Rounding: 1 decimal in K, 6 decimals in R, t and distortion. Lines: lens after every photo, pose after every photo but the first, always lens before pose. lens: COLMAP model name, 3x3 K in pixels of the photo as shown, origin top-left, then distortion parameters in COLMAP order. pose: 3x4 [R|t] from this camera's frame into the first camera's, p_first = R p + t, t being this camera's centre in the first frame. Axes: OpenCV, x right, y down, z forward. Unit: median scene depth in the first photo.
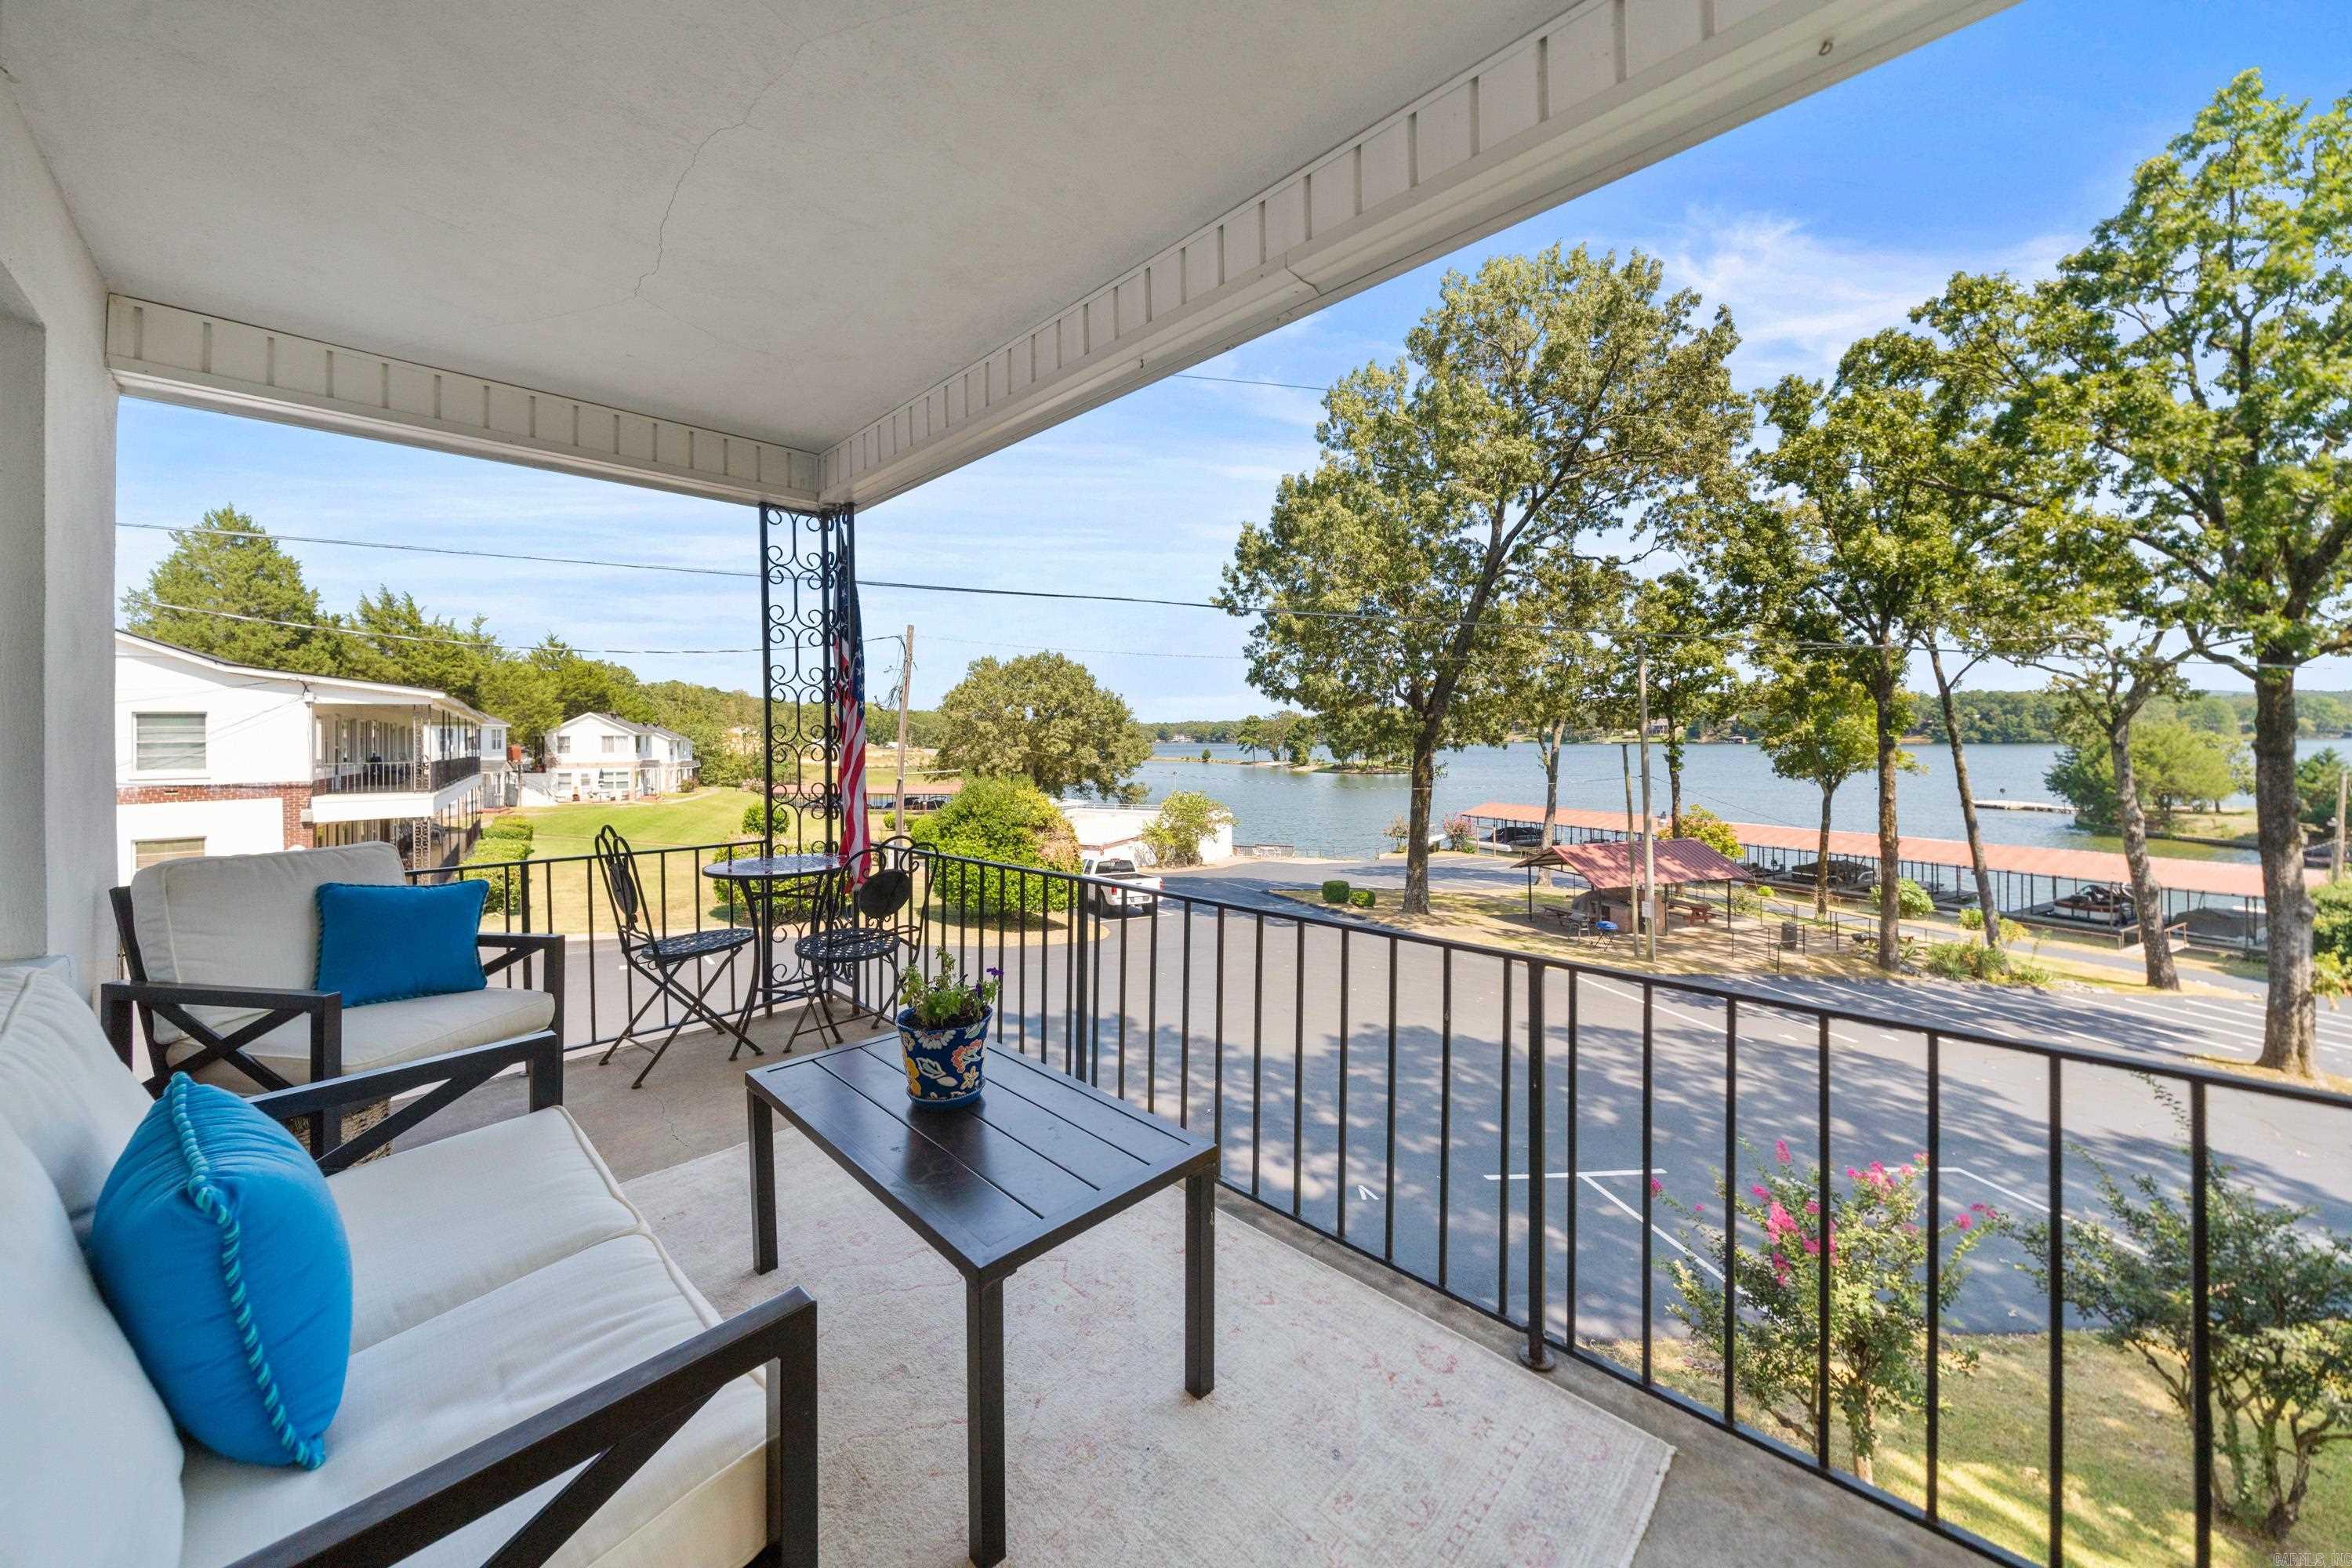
lens RADIAL K [[821.8, 0, 1152.1], [0, 821.8, 761.1], [0, 0, 1]] dist [-0.002893, -0.000118]
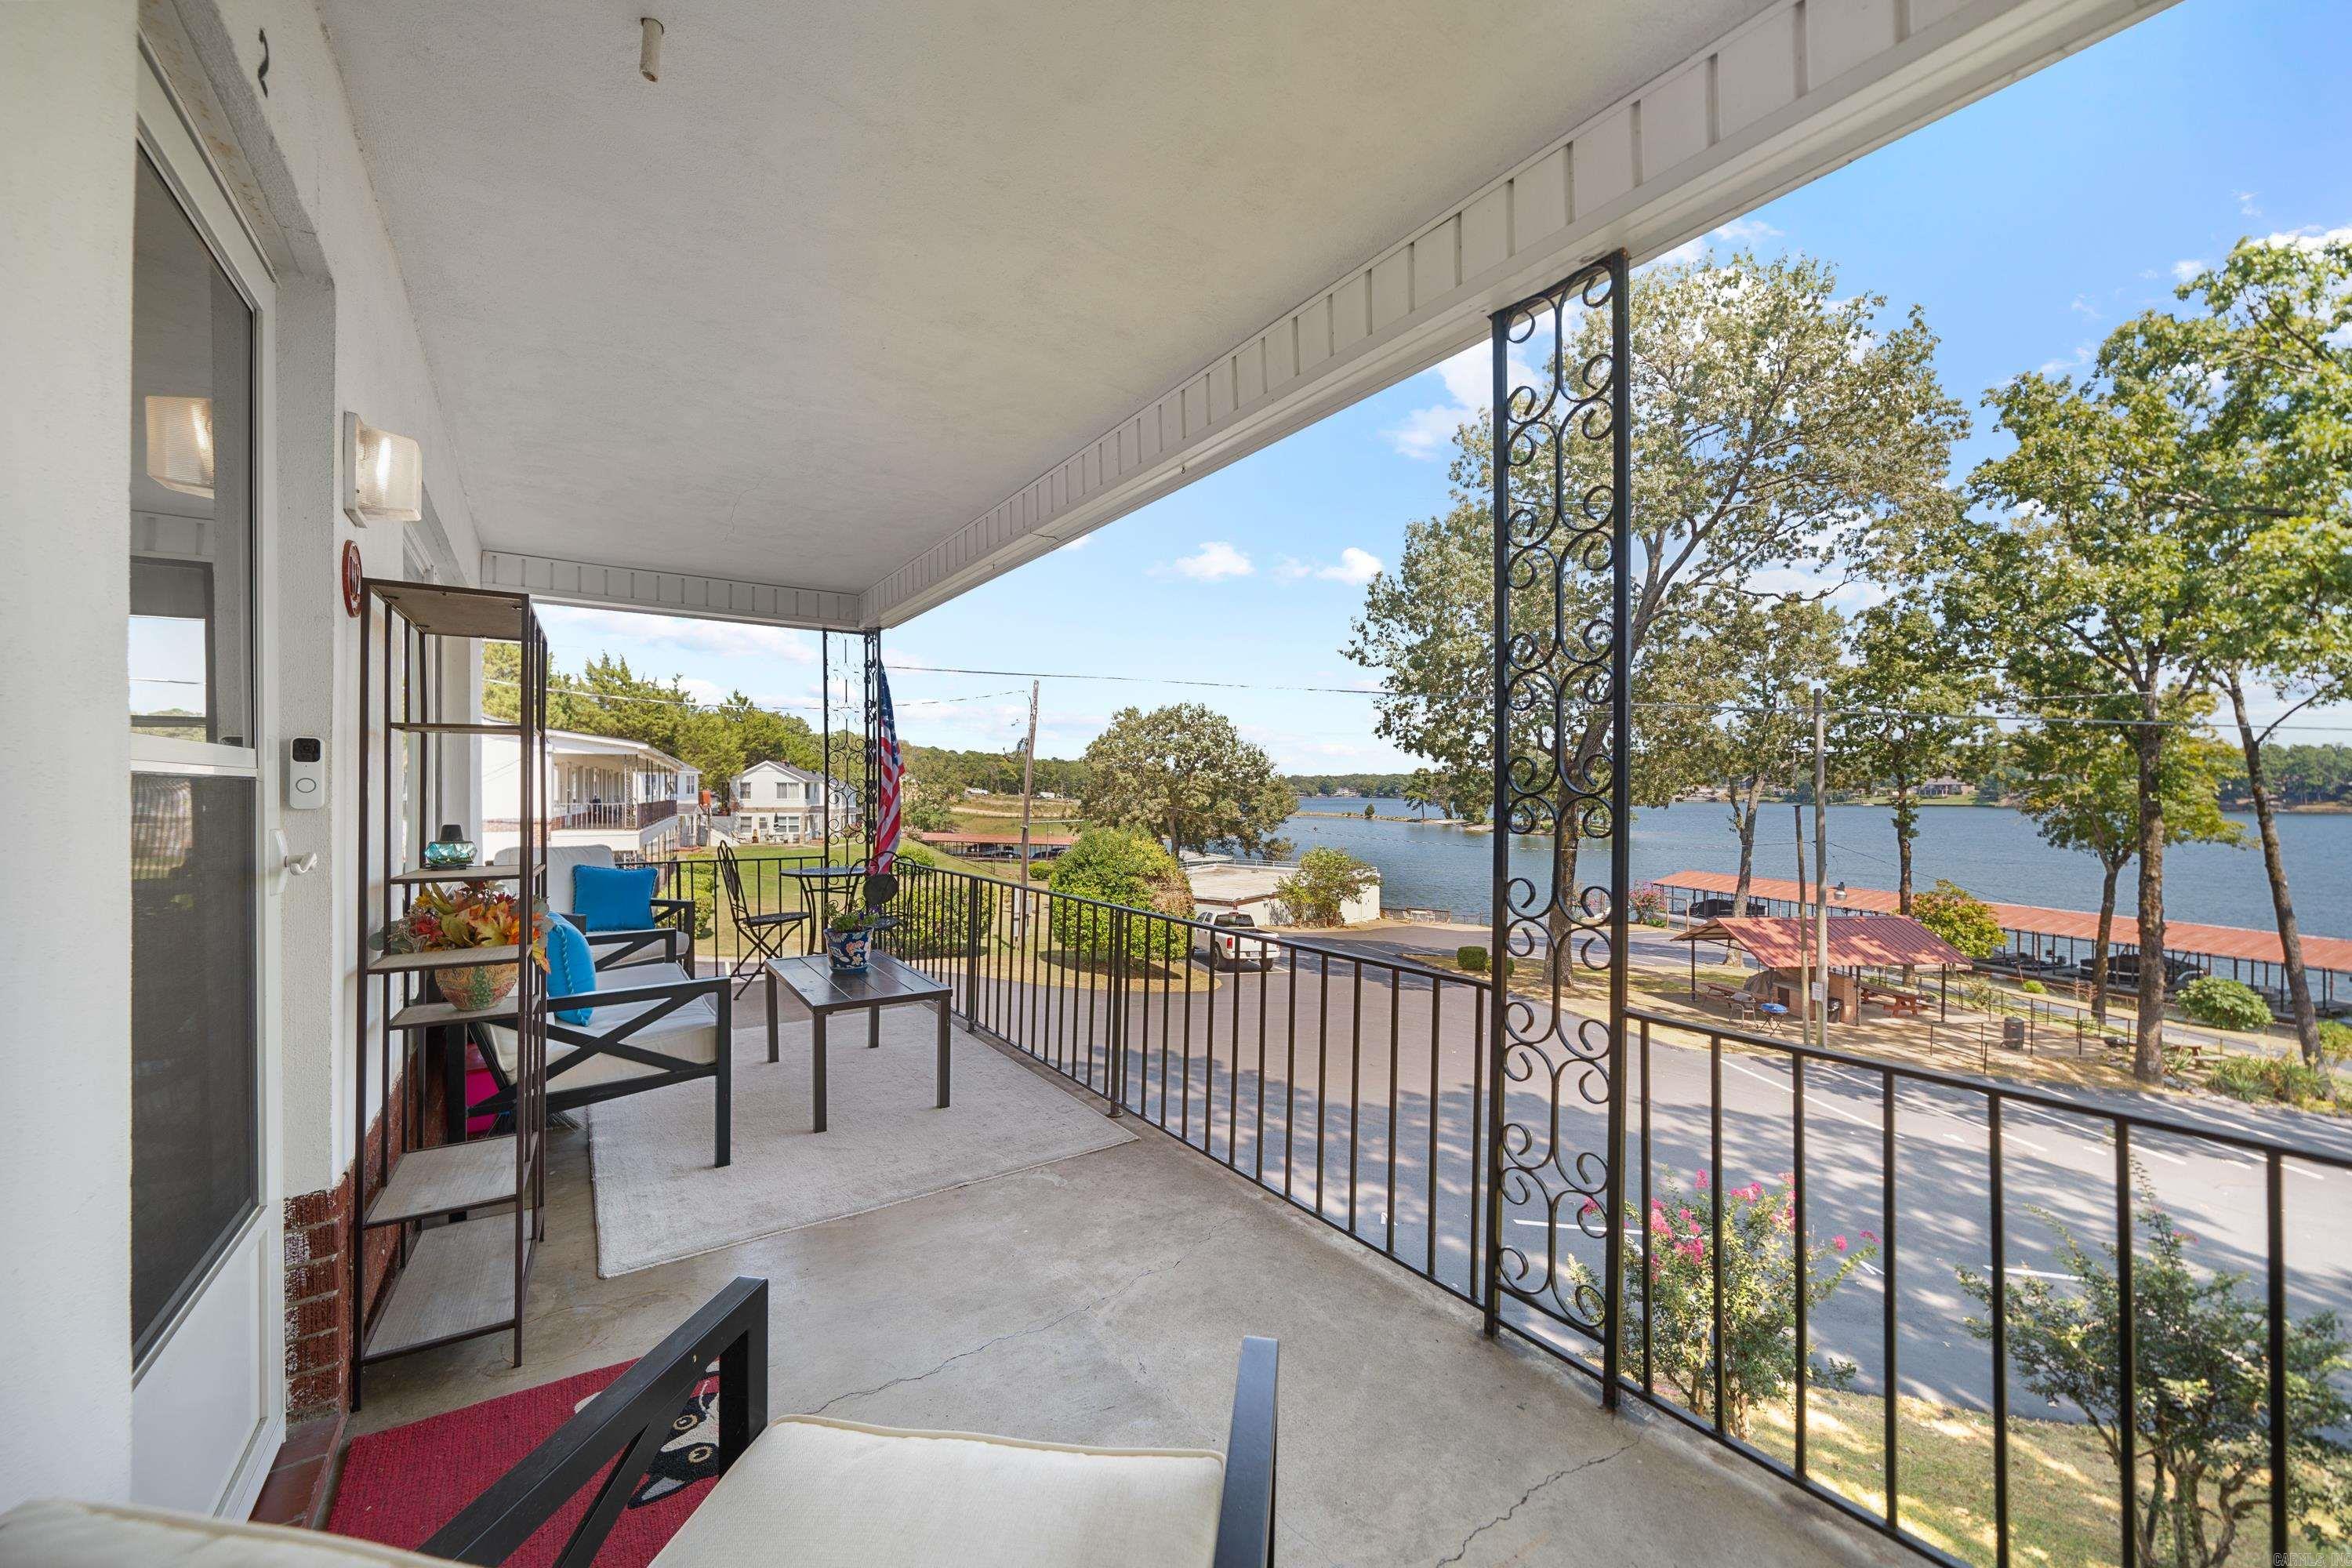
lens RADIAL K [[894.6, 0, 1146.7], [0, 894.6, 839.3], [0, 0, 1]] dist [-0.000783, -0.000003]
pose [[0.978639, 0.024105, -0.204170, 0.074882], [-0.018661, 0.999418, 0.028547, 0.001439], [0.204740, -0.024127, 0.978519, -0.081218]]
